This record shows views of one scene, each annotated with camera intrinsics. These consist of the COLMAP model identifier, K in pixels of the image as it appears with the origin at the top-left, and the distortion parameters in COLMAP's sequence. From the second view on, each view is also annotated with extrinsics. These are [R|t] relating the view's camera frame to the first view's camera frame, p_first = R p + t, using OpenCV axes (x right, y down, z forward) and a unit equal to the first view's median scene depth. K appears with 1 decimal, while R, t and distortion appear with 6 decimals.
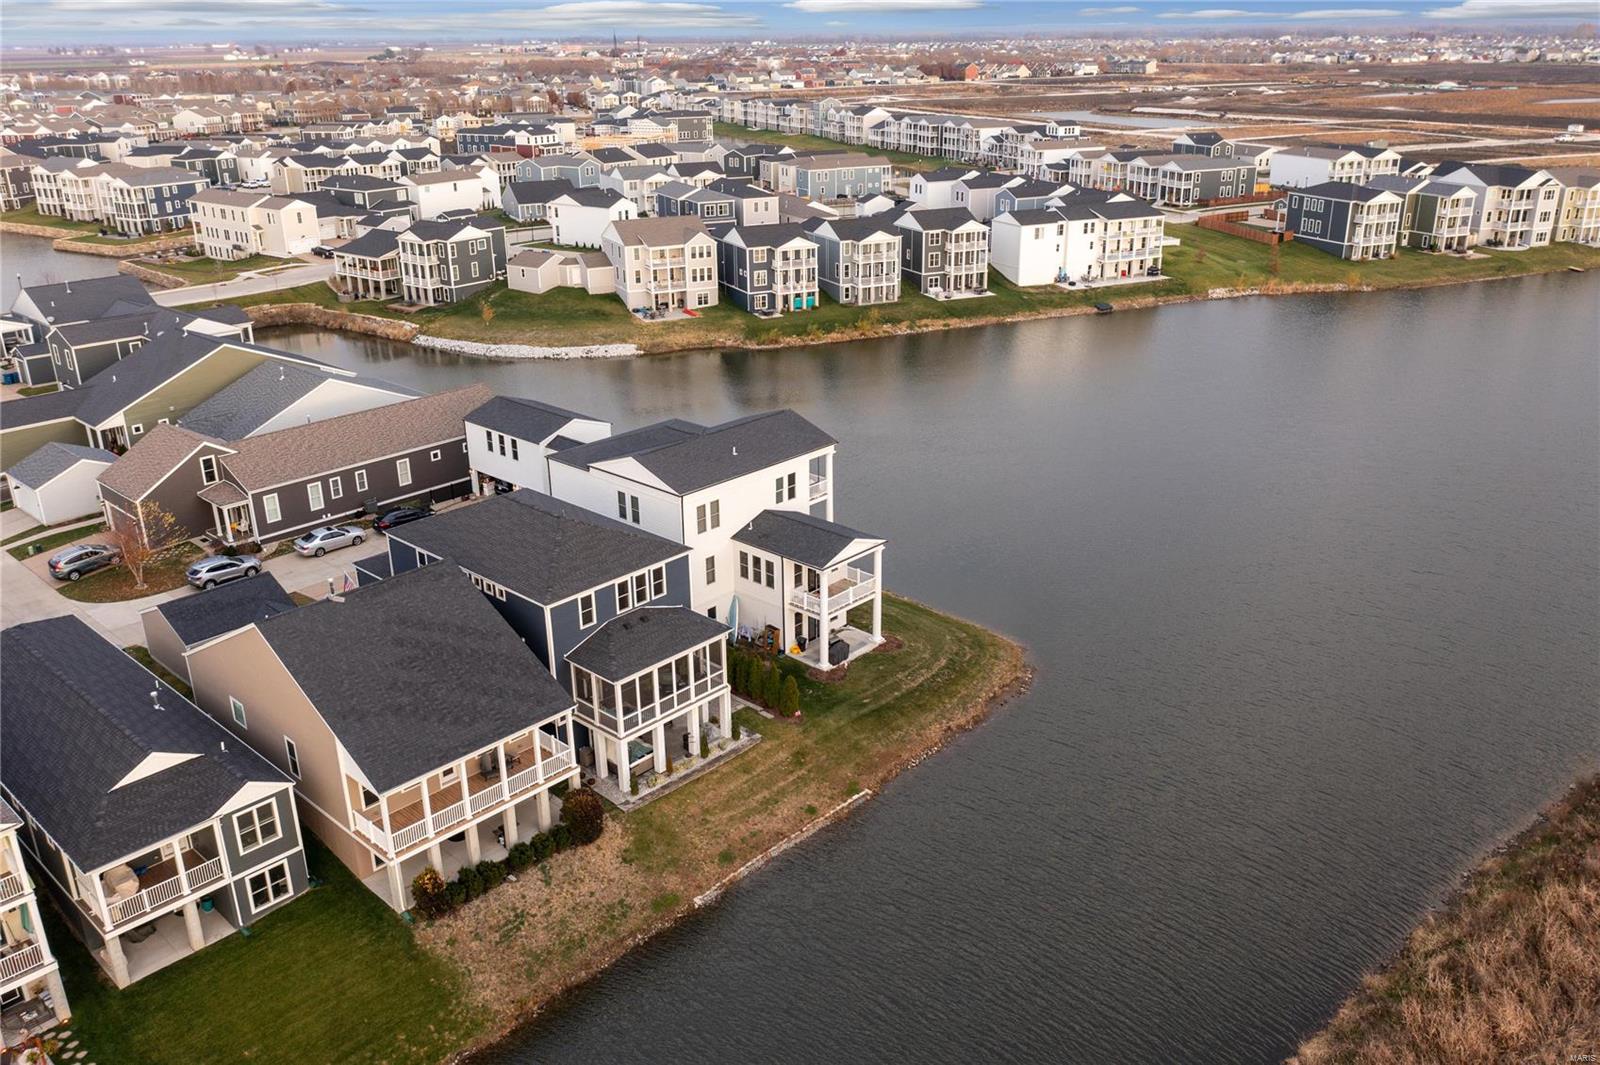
lens RADIAL K [[1271.5, 0, 800.0], [0, 1271.5, 532.5], [0, 0, 1]] dist [-0.001462, -0.002025]
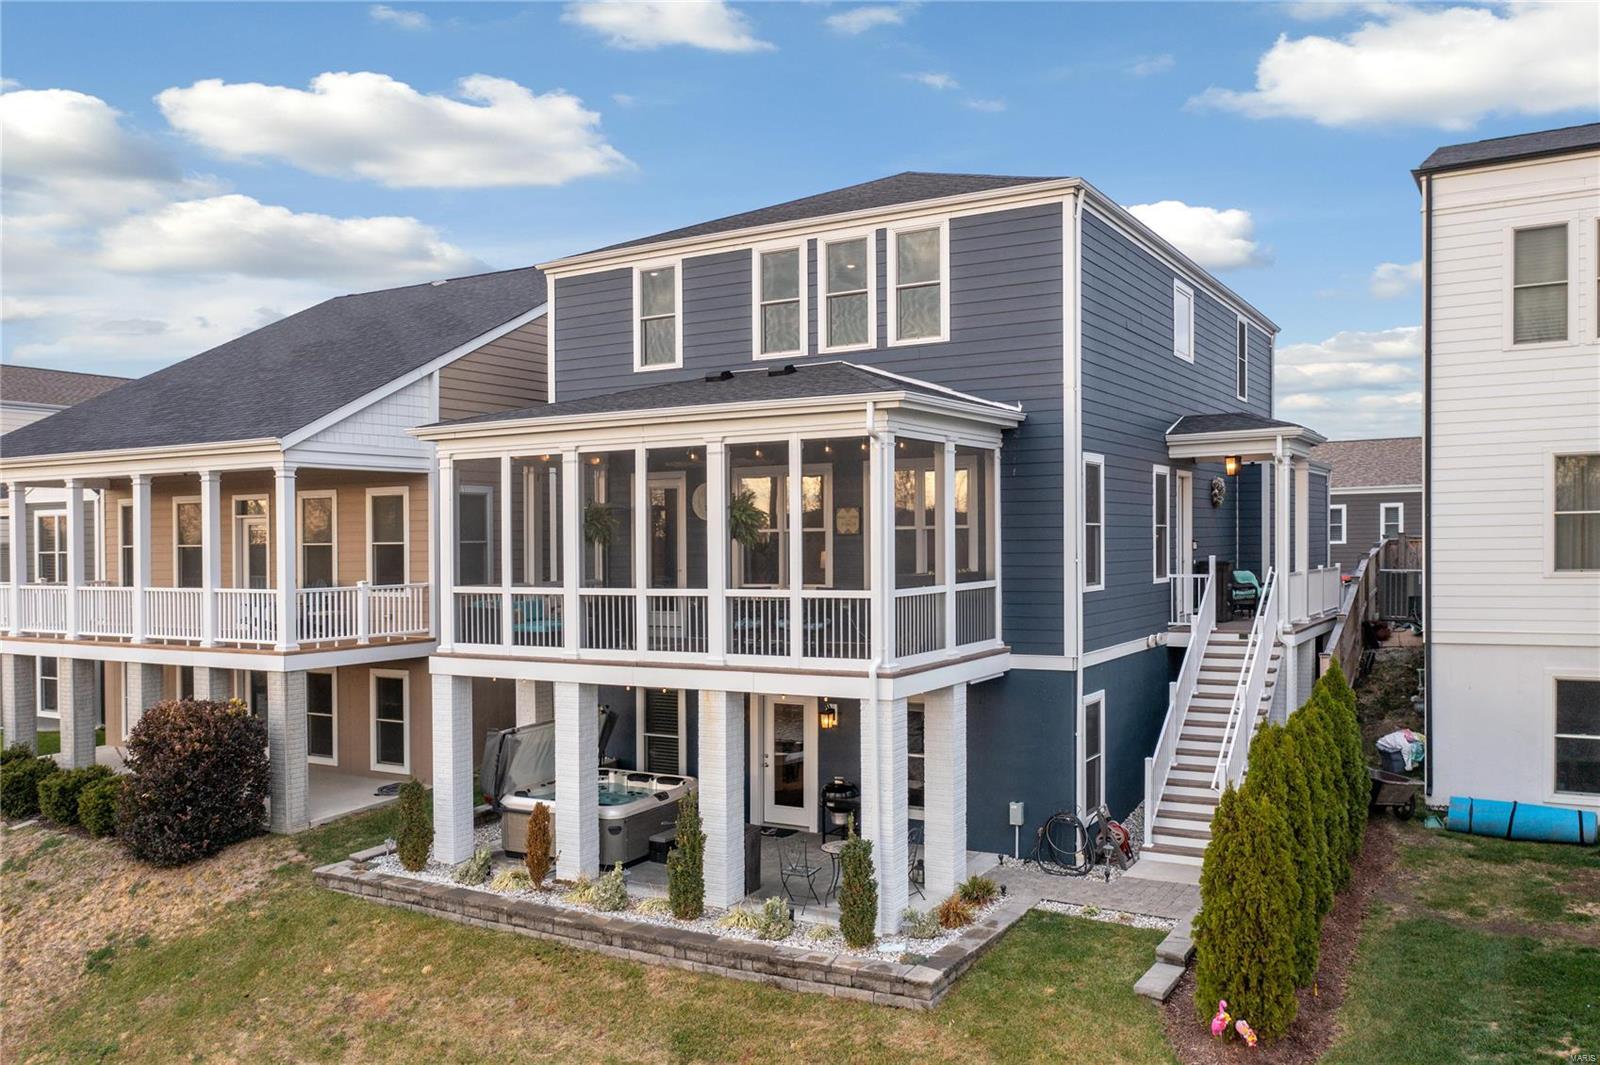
lens RADIAL K [[1287.6, 0, 796.9], [0, 1287.6, 541.0], [0, 0, 1]] dist [-0.004378, -0.001159]
pose [[0.207582, 0.010024, -0.978166, 0.136703], [-0.349755, 0.934608, -0.064646, 0.102257], [0.913554, 0.355537, 0.197514, 0.805366]]
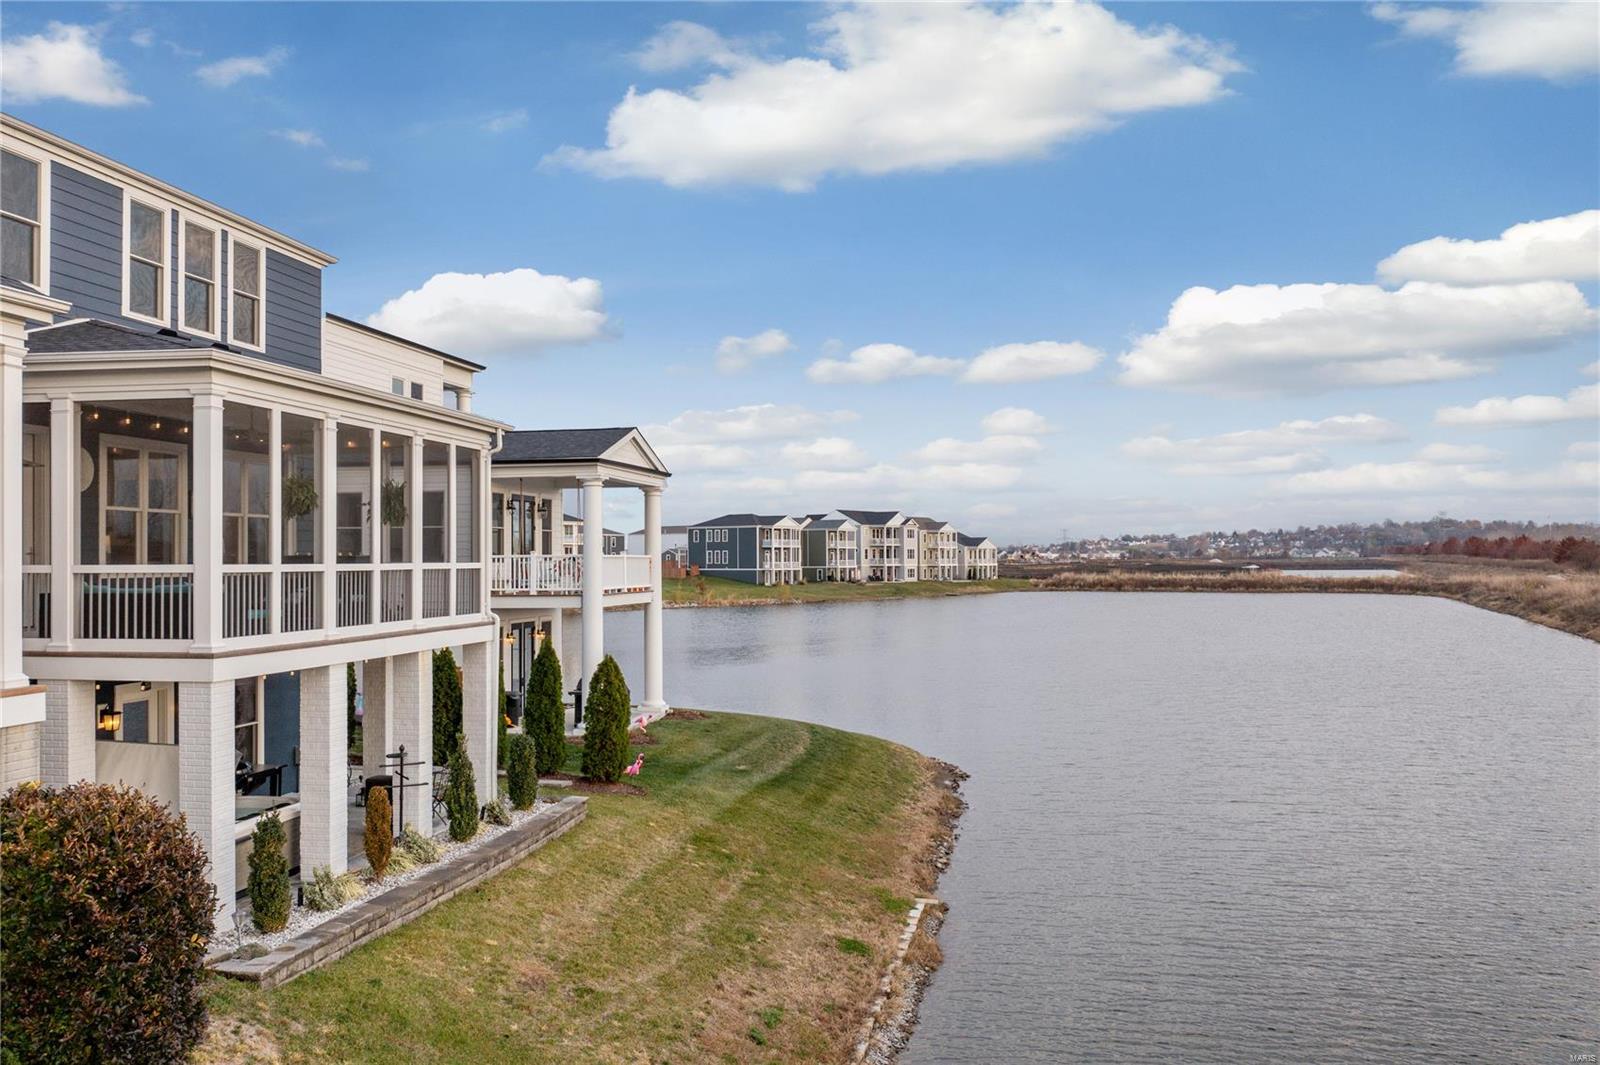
lens RADIAL K [[1274.2, 0, 796.8], [0, 1274.2, 560.0], [0, 0, 1]] dist [-0.008752, 0.002865]
pose [[0.844325, 0.011991, 0.535697, -0.138369], [0.189044, 0.928796, -0.318747, 0.189141], [-0.501375, 0.370396, 0.781940, 0.614905]]
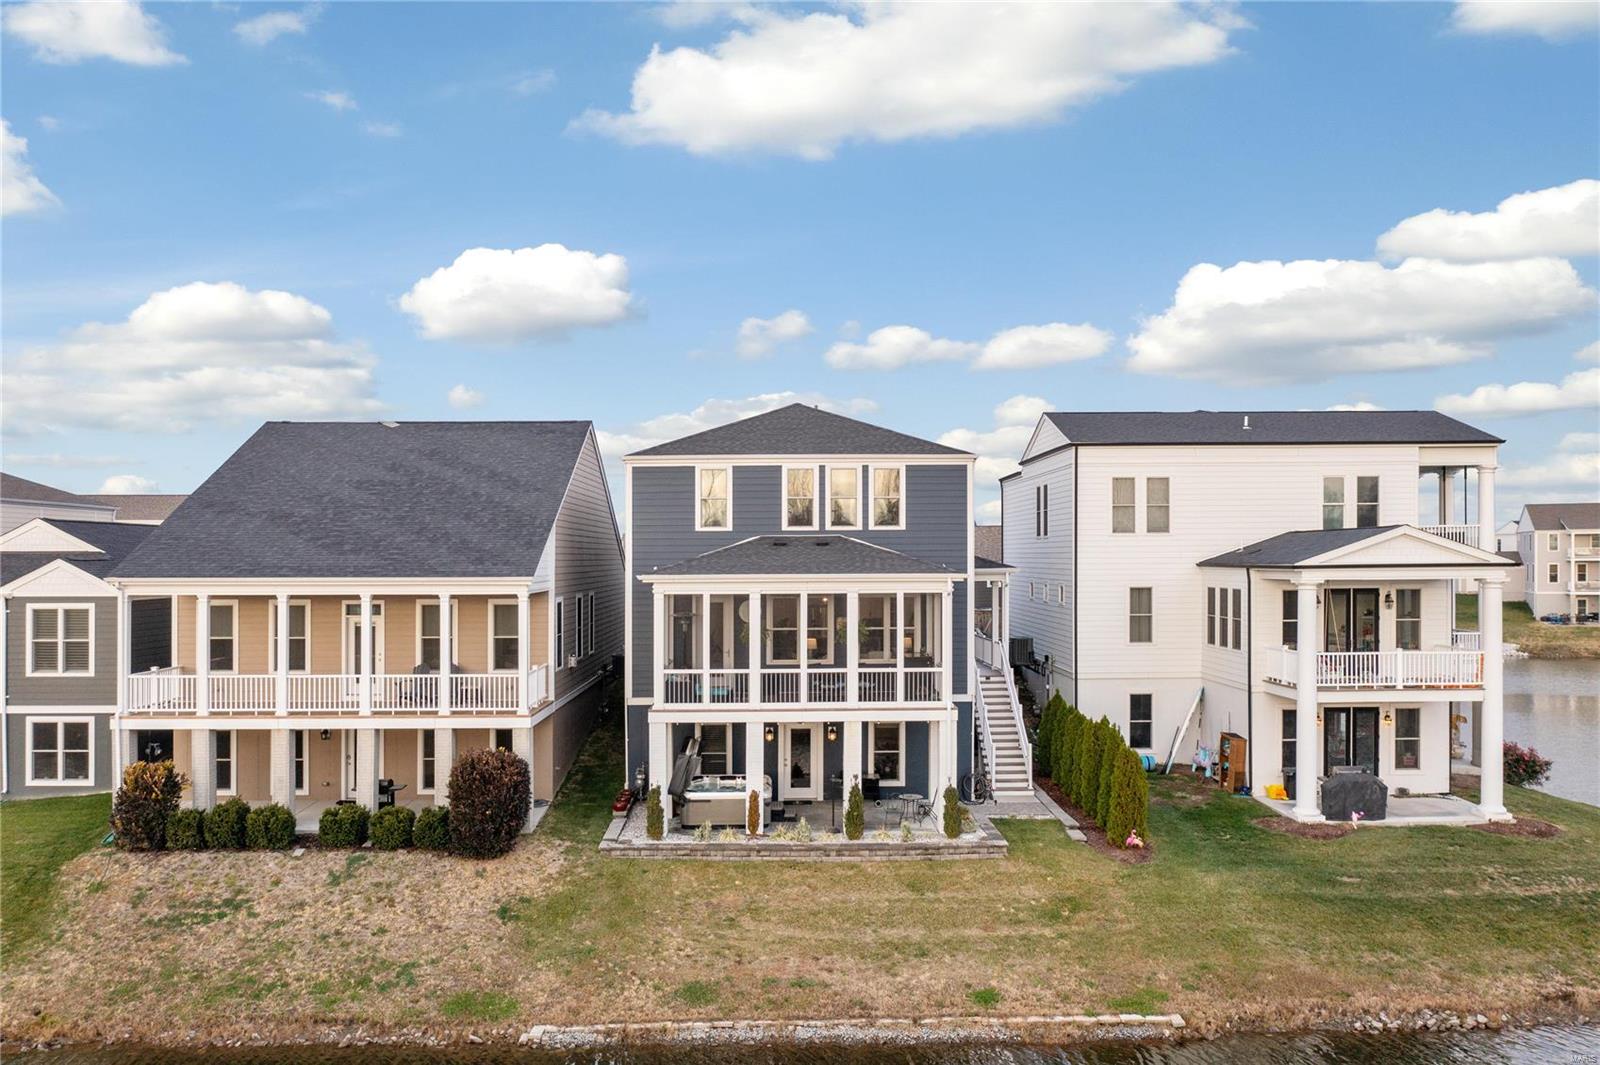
lens RADIAL K [[1308.4, 0, 808.8], [0, 1308.4, 509.6], [0, 0, 1]] dist [-0.009902, -0.006801]
pose [[0.696349, -0.015305, -0.717540, 0.214112], [-0.268448, 0.921649, -0.280178, 0.173086], [0.665608, 0.387724, 0.637680, 0.548555]]
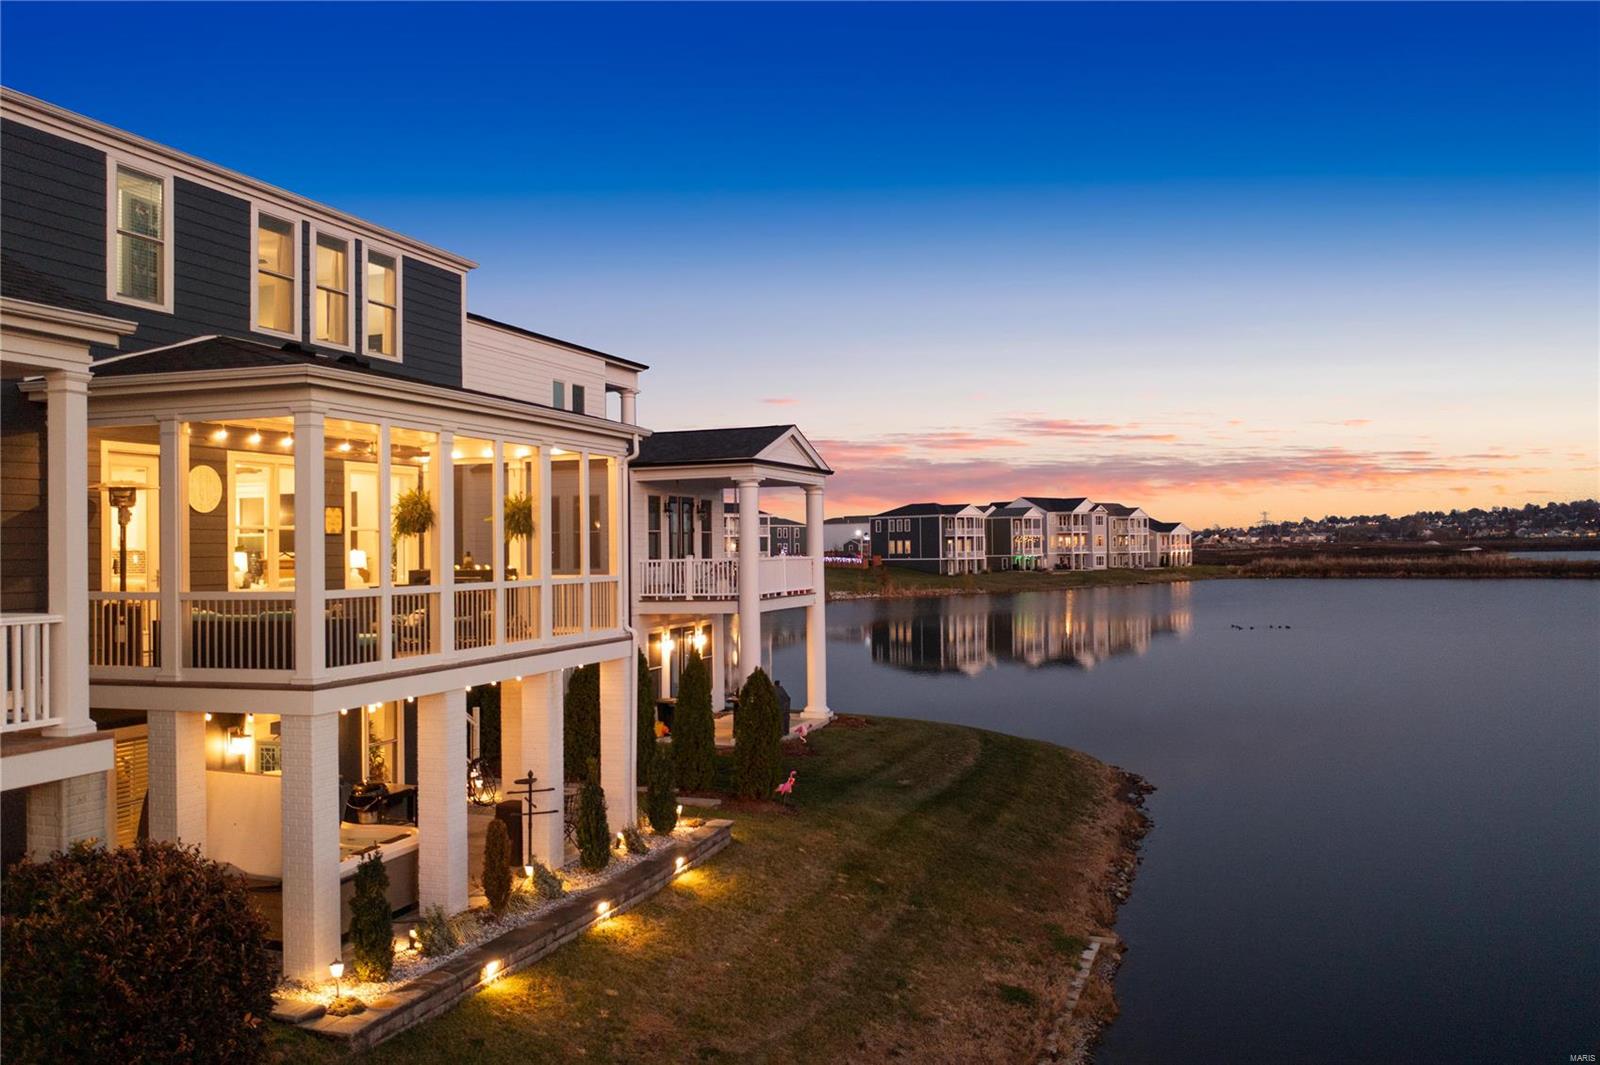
lens RADIAL K [[1271.5, 0, 800.0], [0, 1271.5, 532.5], [0, 0, 1]] dist [-0.001462, -0.002025]
pose [[0.912474, 0.007619, 0.409063, -0.122343], [0.151077, 0.922890, -0.354188, 0.180073], [-0.380219, 0.384988, 0.840963, 0.625549]]
